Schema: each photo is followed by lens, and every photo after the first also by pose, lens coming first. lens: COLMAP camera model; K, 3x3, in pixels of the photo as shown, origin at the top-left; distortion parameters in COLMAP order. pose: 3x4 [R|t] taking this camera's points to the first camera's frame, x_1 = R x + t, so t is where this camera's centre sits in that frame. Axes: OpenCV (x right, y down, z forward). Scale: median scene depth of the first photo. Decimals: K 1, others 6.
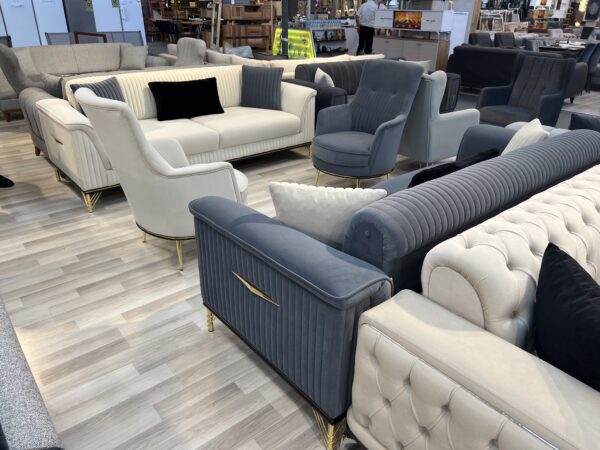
lens RADIAL K [[451.7, 0, 300.0], [0, 451.7, 225.0], [0, 0, 1]] dist [0.025412, -0.003543]
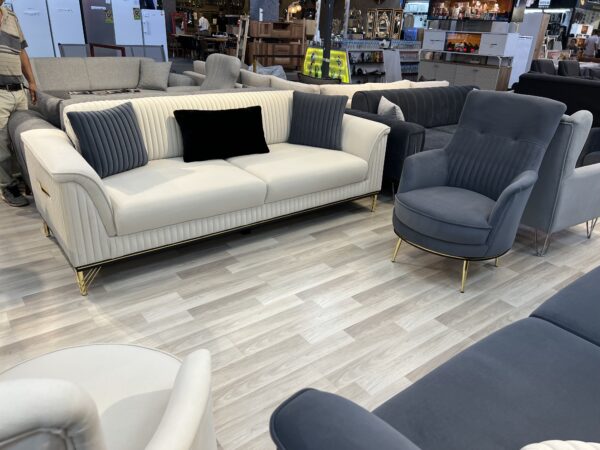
lens RADIAL K [[451.7, 0, 300.0], [0, 451.7, 225.0], [0, 0, 1]] dist [0.025412, -0.003543]
pose [[0.998919, 0.041774, -0.020372, -0.052917], [-0.042528, 0.998369, -0.038101, -0.054334], [0.018747, 0.038927, 0.999066, 0.134943]]
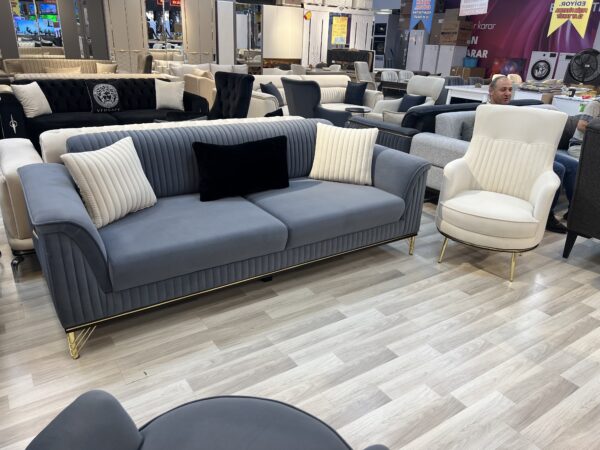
lens RADIAL K [[451.7, 0, 300.0], [0, 451.7, 225.0], [0, 0, 1]] dist [0.025412, -0.003543]
pose [[-0.993779, -0.084294, 0.072784, 0.018435], [-0.002894, 0.672869, 0.739756, -0.263321], [-0.111331, 0.734944, -0.668927, 0.556436]]
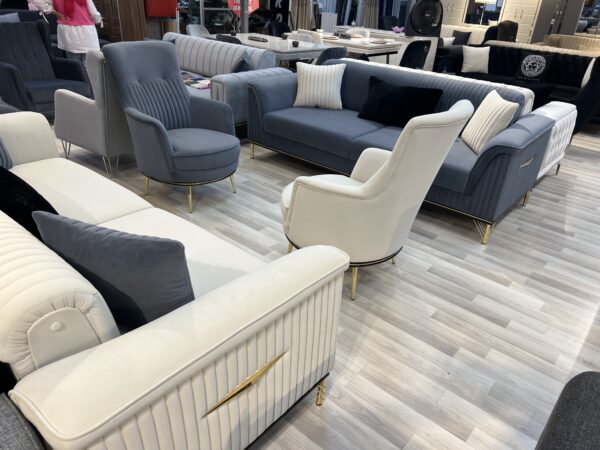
lens RADIAL K [[451.7, 0, 300.0], [0, 451.7, 225.0], [0, 0, 1]] dist [0.025412, -0.003543]
pose [[-0.174187, -0.480118, 0.859736, -0.356735], [0.369528, 0.777406, 0.509009, -0.204432], [-0.912748, 0.406359, 0.042003, 0.404825]]
